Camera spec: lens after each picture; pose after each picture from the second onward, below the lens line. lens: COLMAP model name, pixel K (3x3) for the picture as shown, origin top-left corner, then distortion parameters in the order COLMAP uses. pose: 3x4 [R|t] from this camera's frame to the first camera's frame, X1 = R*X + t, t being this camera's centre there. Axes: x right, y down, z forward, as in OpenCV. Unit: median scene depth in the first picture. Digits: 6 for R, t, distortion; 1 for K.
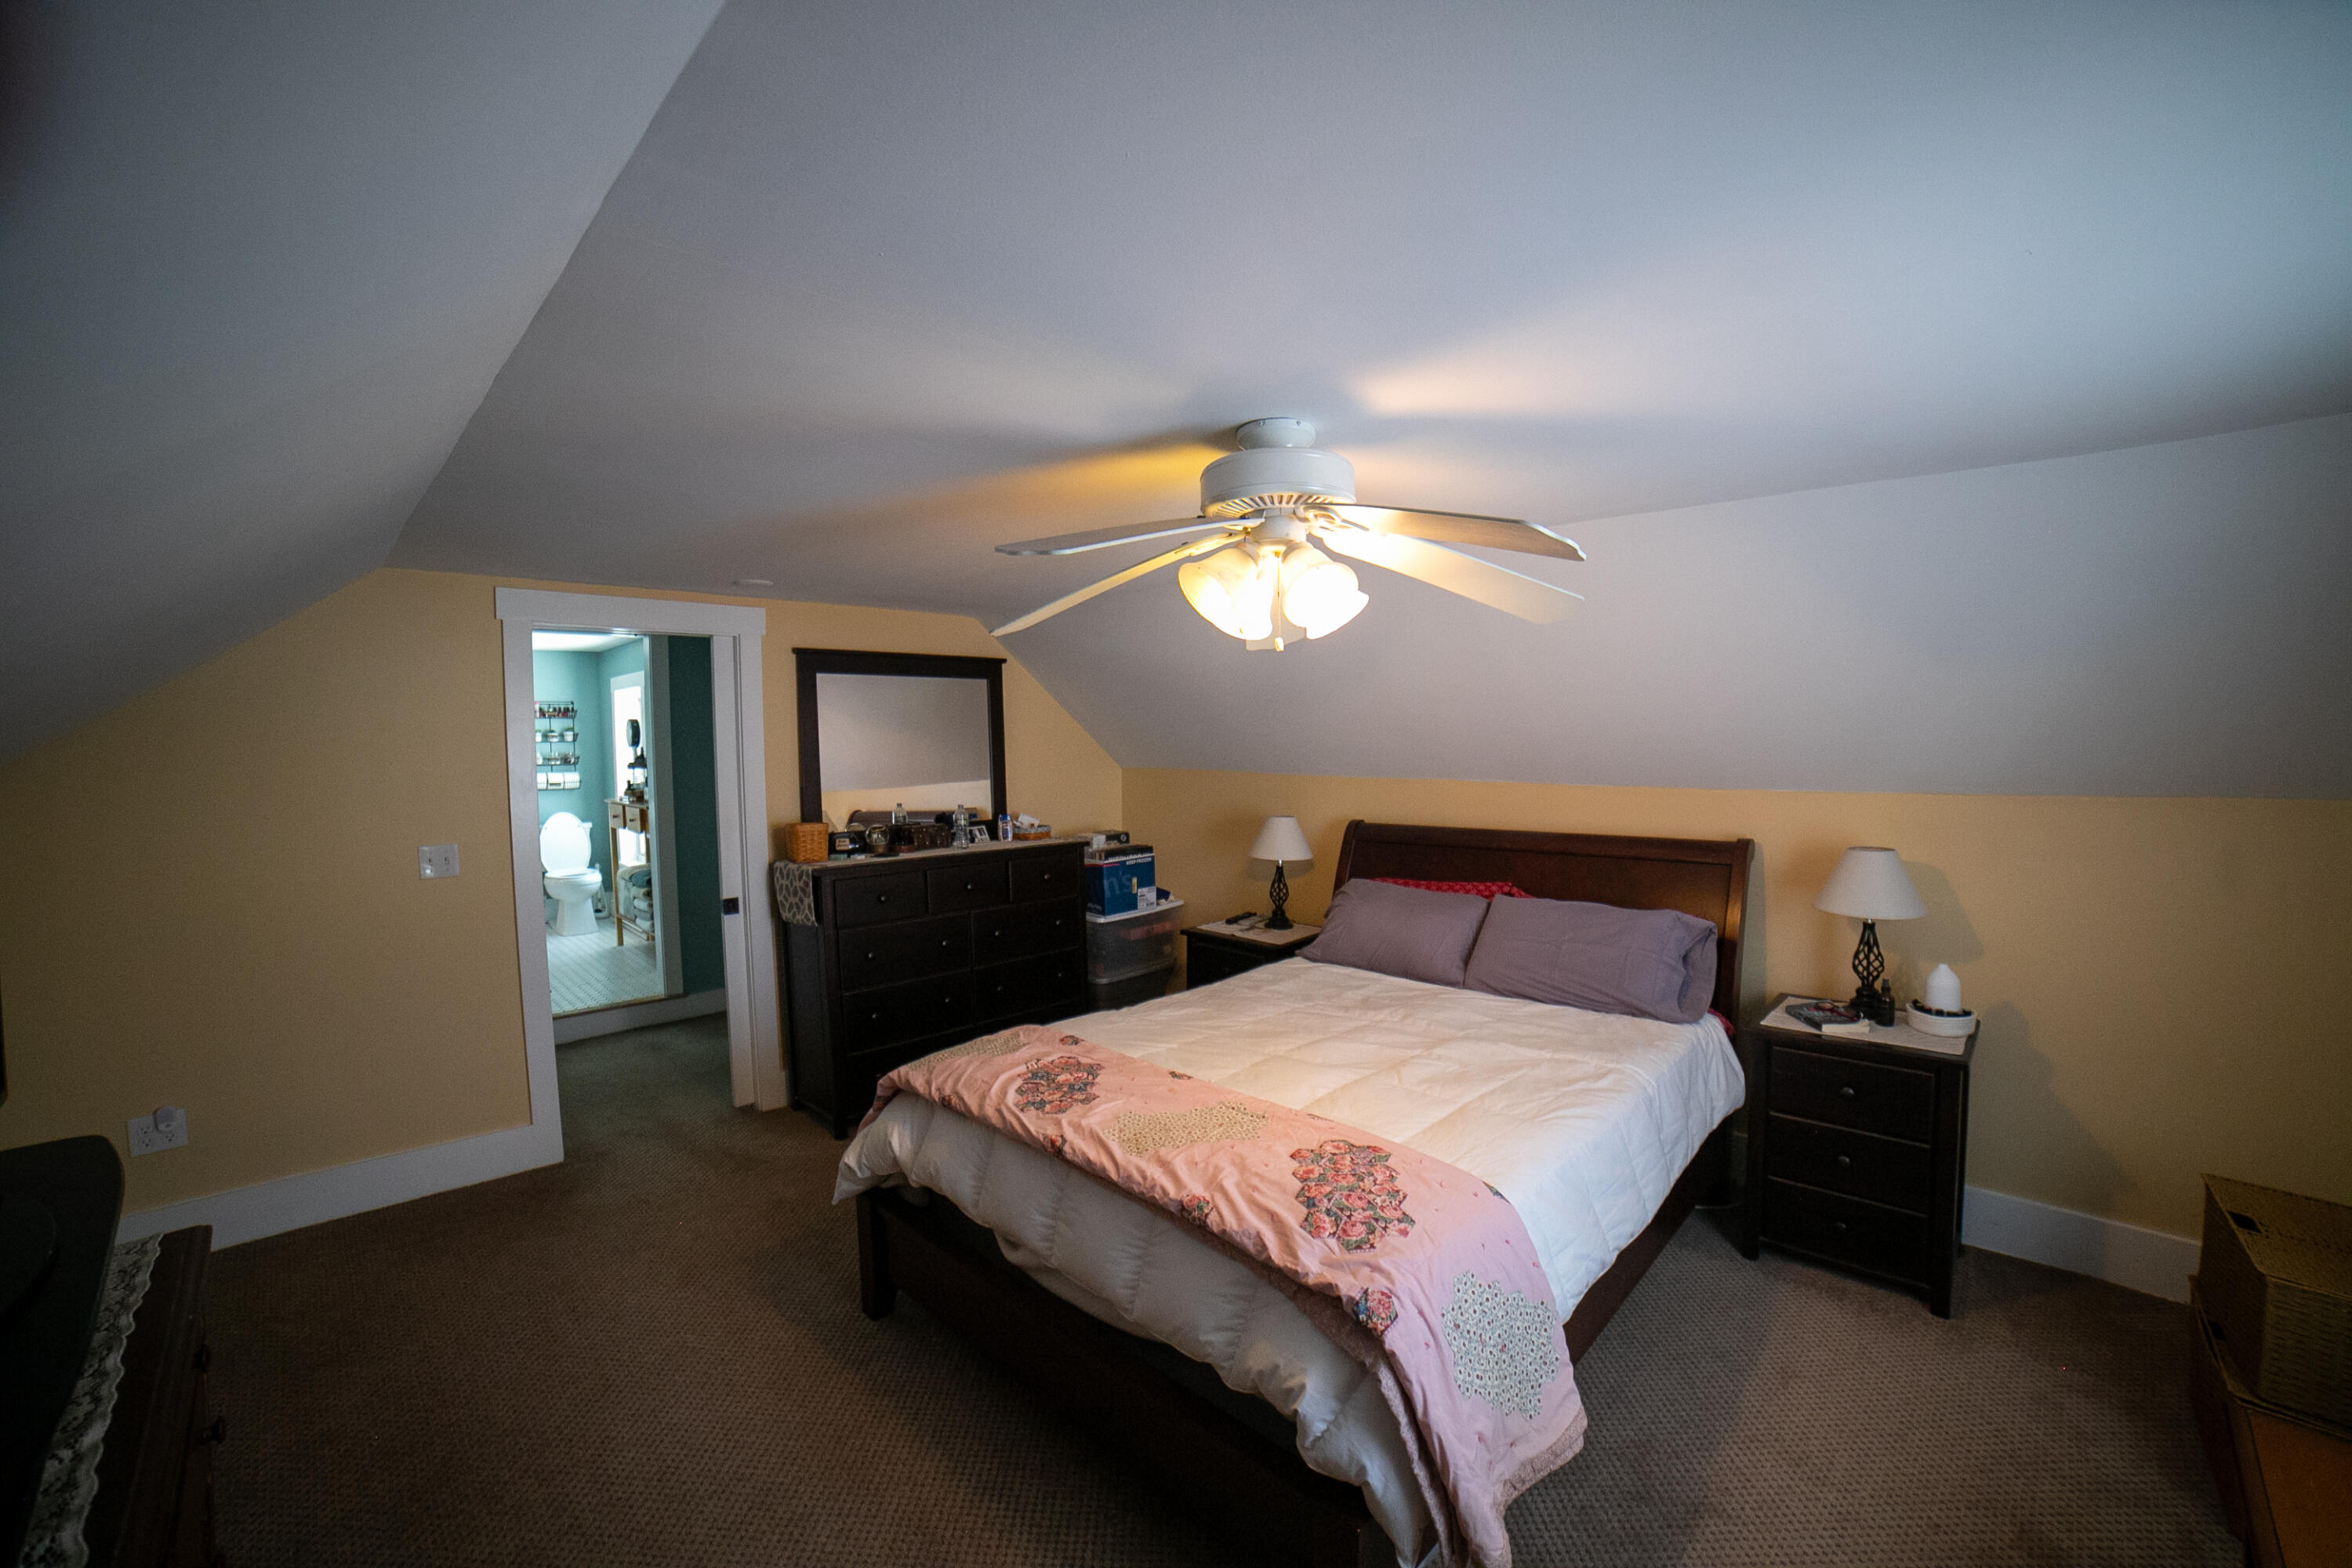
lens RADIAL K [[944.8, 0, 1182.2], [0, 944.8, 789.2], [0, 0, 1]] dist [-0.106659, 0.037247]
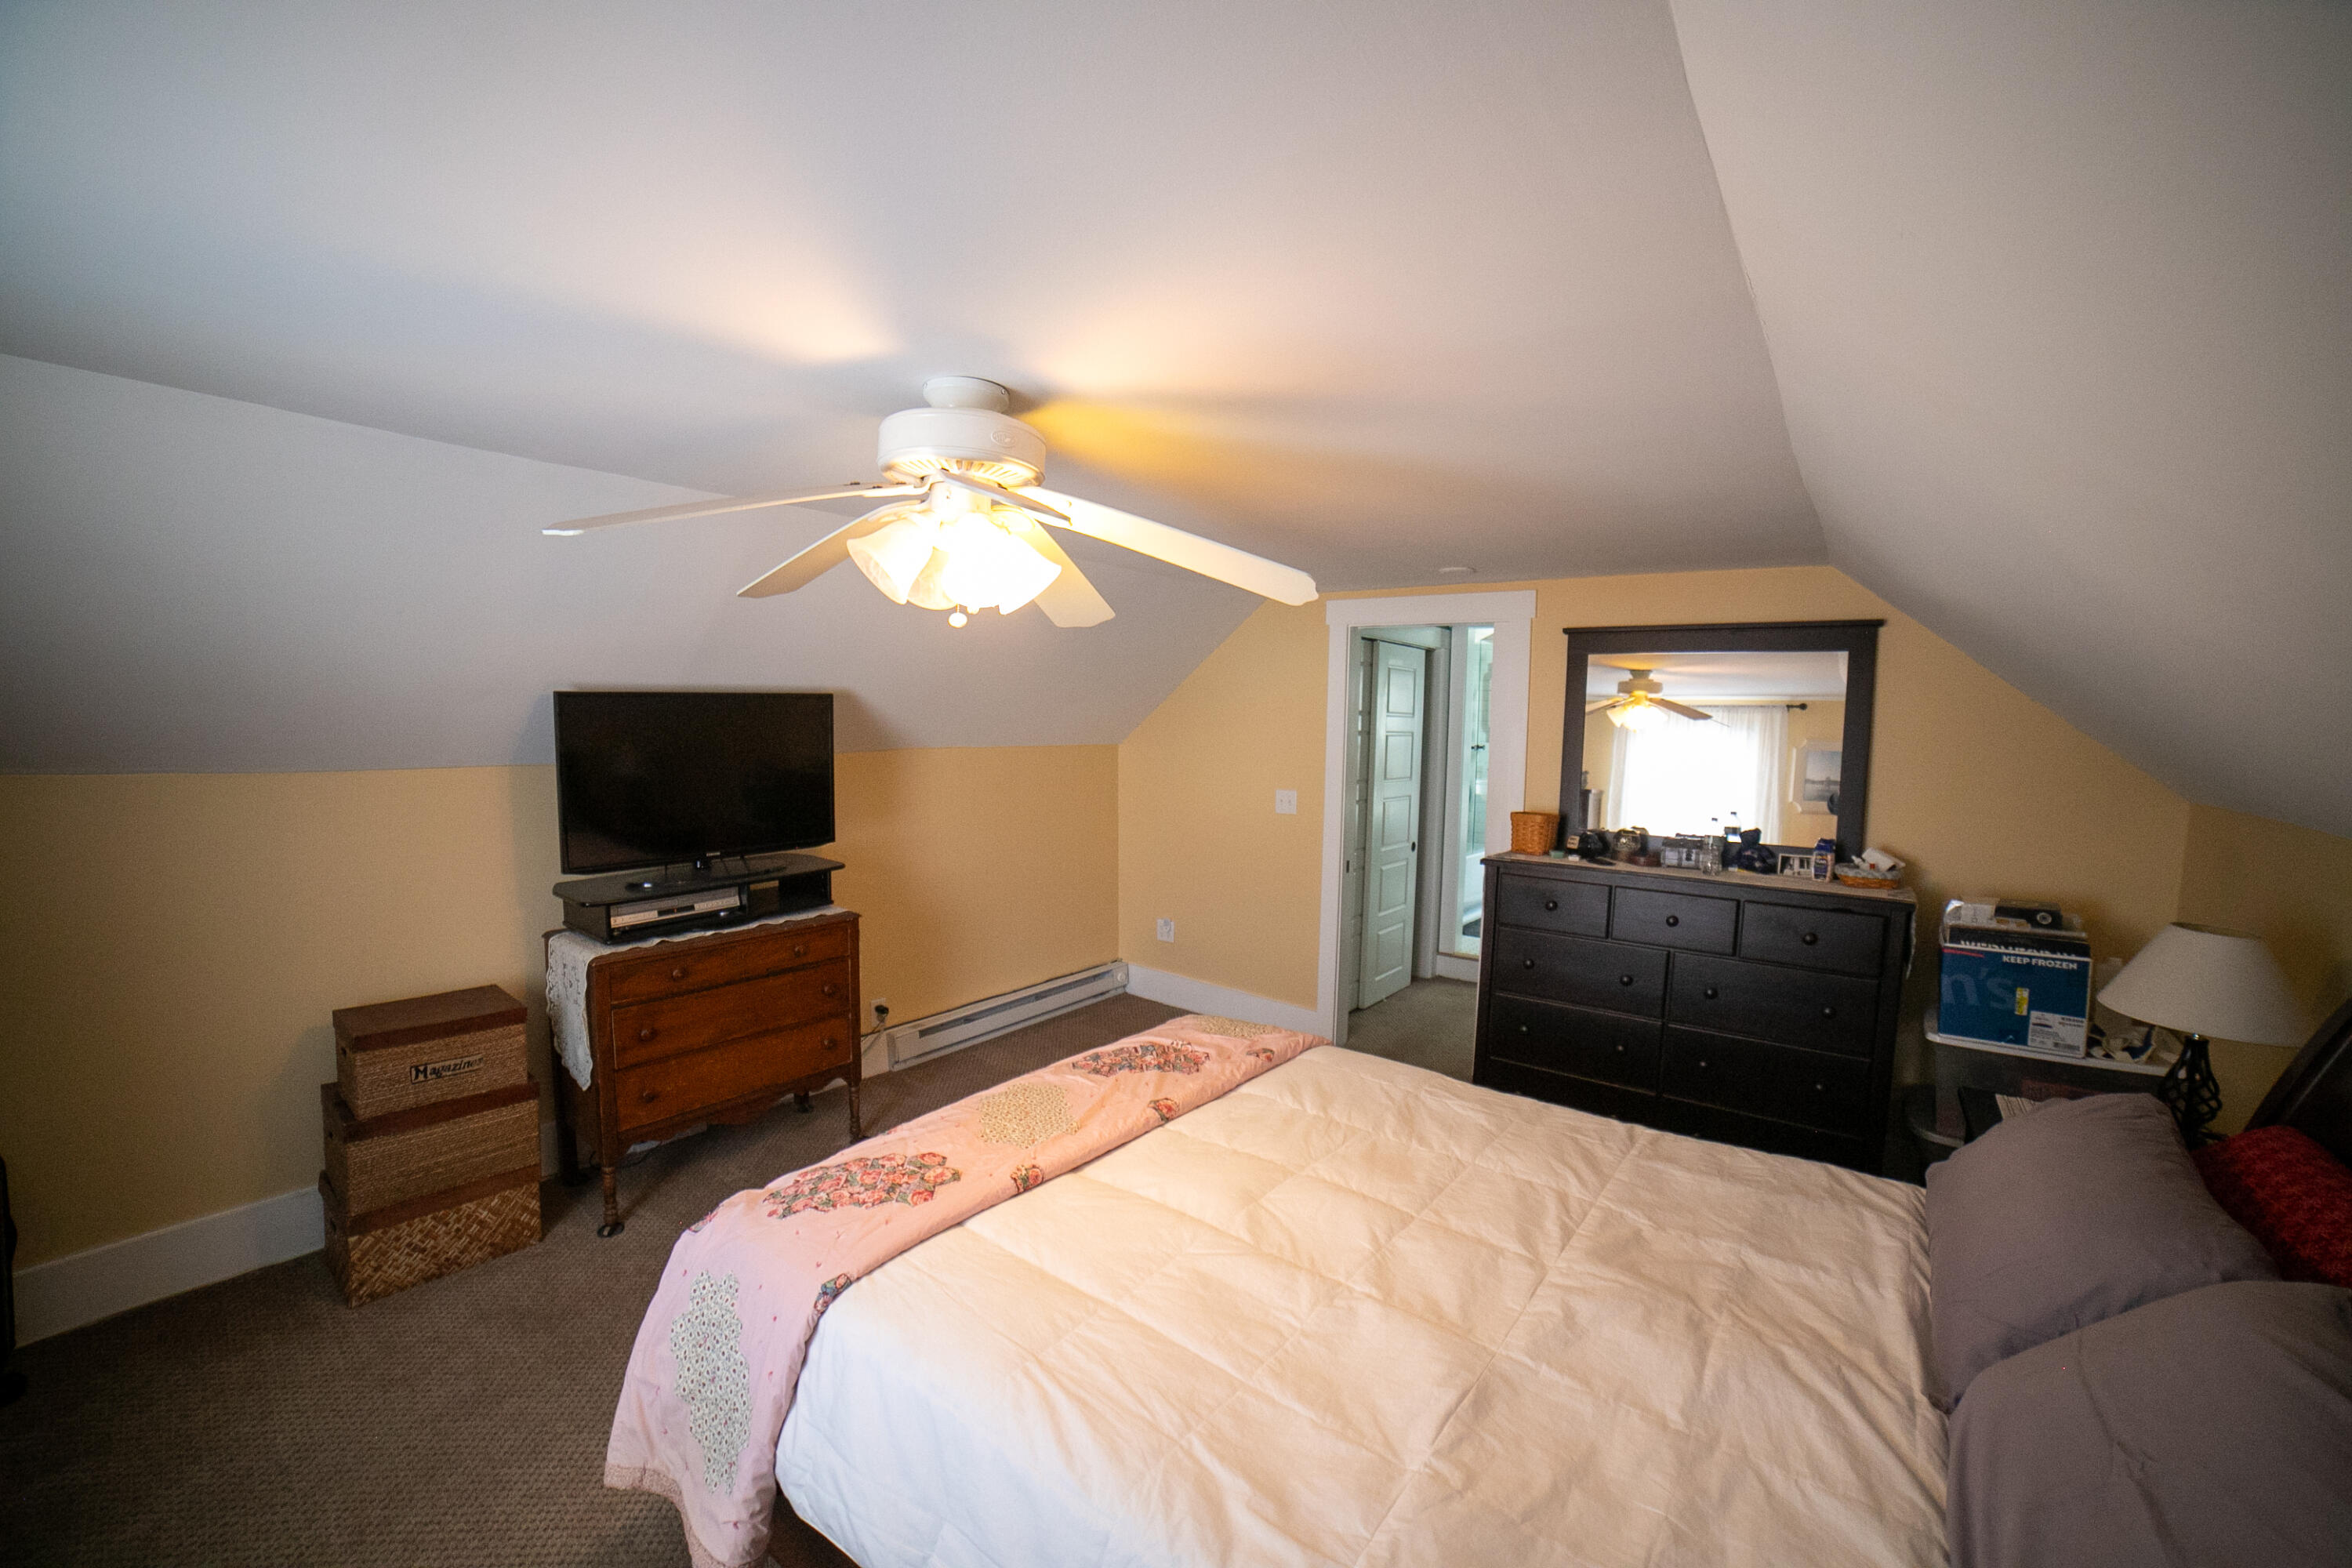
lens RADIAL K [[944.8, 0, 1182.2], [0, 944.8, 789.2], [0, 0, 1]] dist [-0.106659, 0.037247]
pose [[0.110921, 0.089095, -0.989828, 0.599131], [-0.072563, 0.994041, 0.081343, -0.047310], [0.991177, 0.062802, 0.116725, 0.625830]]
